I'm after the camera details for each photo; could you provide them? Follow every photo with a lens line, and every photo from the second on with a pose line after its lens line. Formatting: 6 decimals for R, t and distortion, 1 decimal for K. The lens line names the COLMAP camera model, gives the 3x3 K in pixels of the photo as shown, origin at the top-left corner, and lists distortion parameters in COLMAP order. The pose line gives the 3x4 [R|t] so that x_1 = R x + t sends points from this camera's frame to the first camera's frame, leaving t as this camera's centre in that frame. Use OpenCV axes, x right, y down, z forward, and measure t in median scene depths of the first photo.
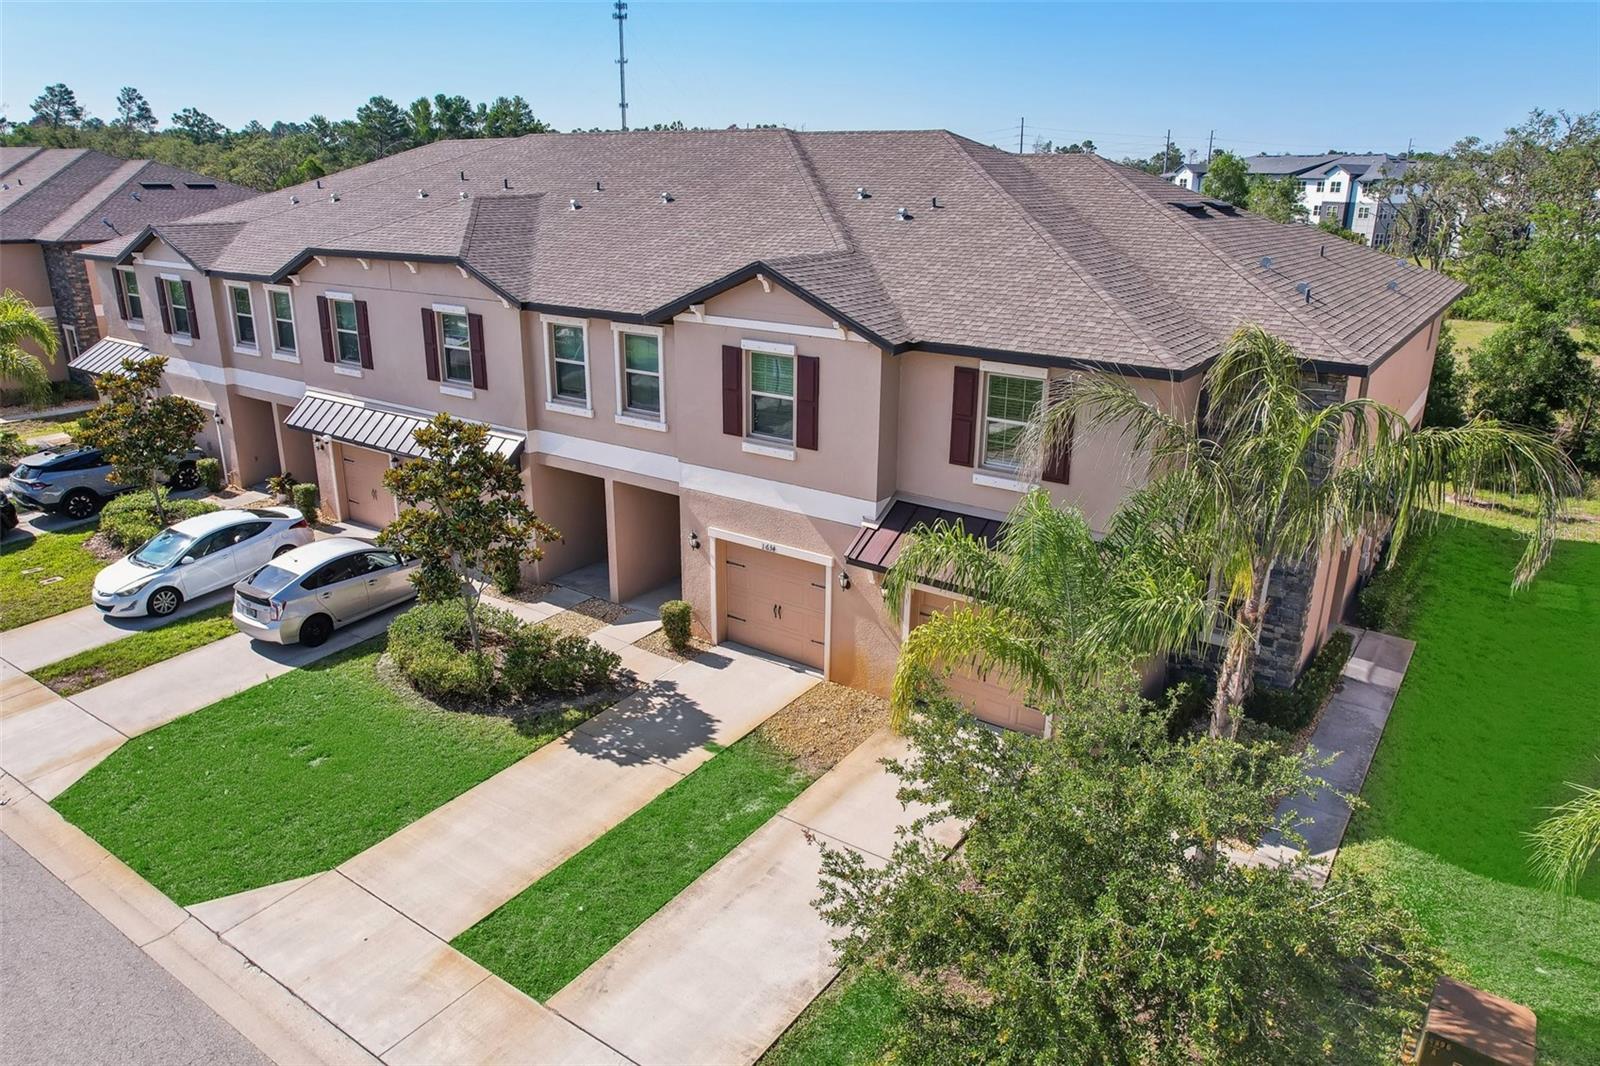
lens RADIAL K [[1058.9, 0, 800.0], [0, 1058.9, 533.0], [0, 0, 1]] dist [-0.053165, 0.033370]
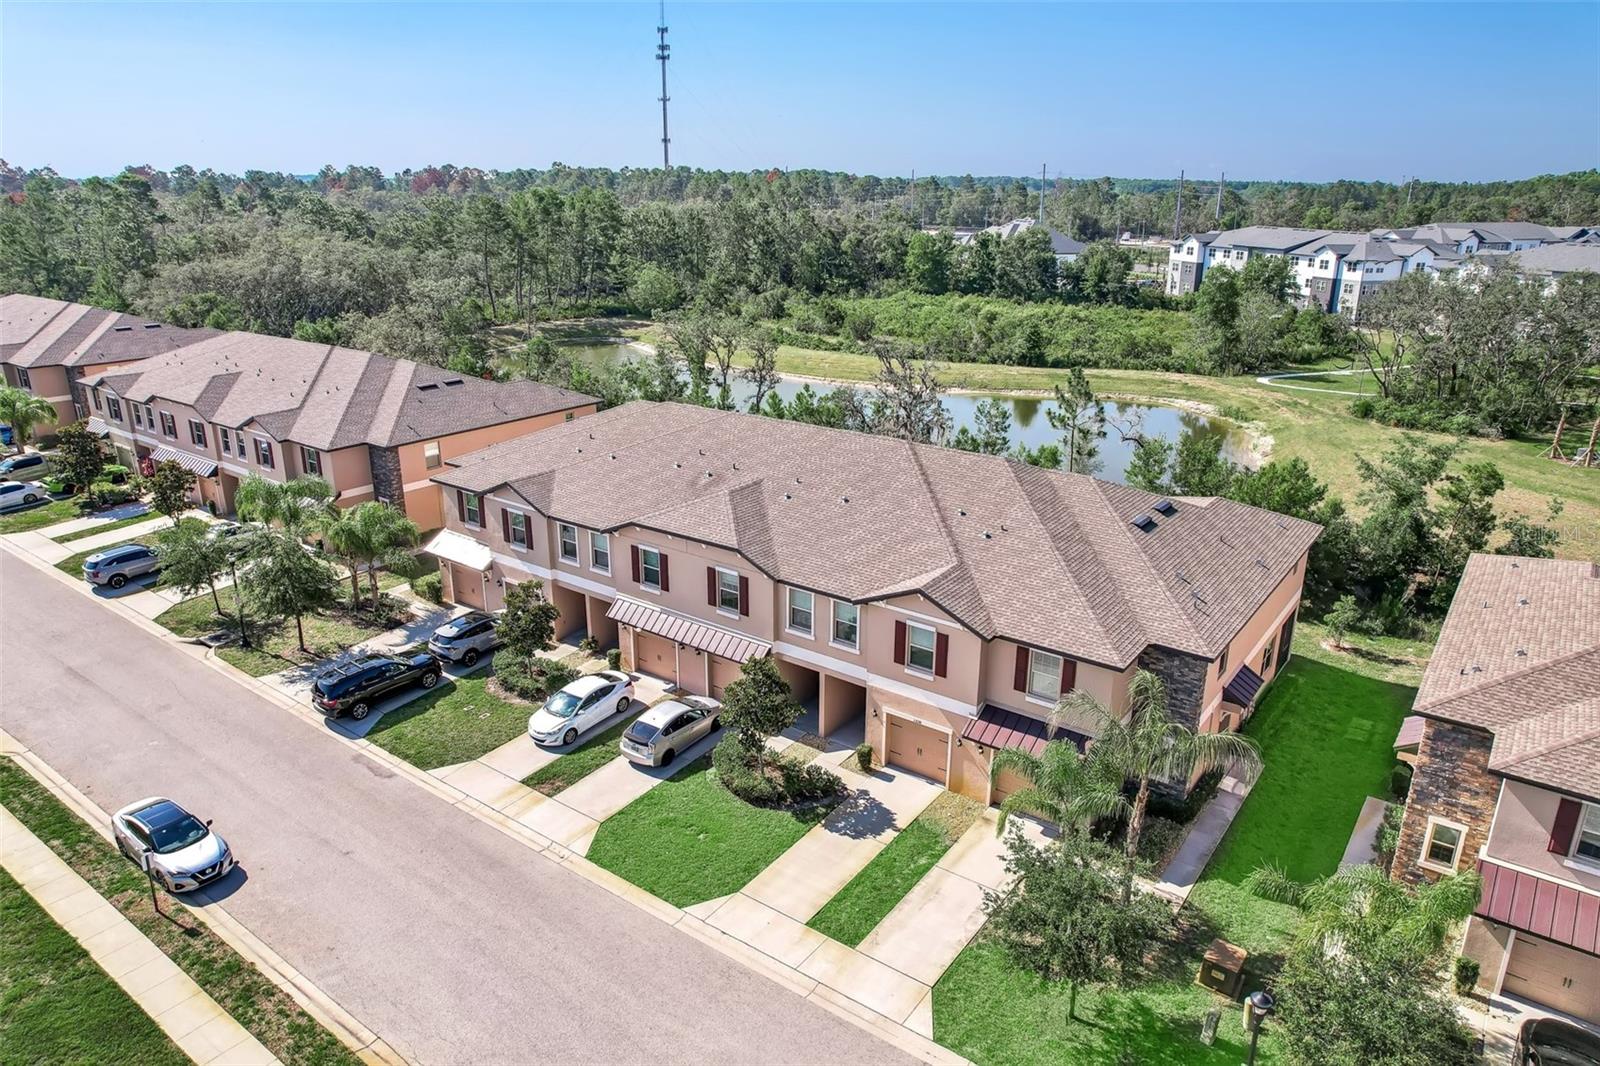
lens RADIAL K [[1030.4, 0, 800.0], [0, 1030.4, 533.0], [0, 0, 1]] dist [-0.048172, -0.000159]
pose [[0.999674, 0.000581, -0.025507, -0.196048], [-0.000598, 1.000000, -0.000647, -0.328393], [0.025506, 0.000662, 0.999674, -0.878367]]
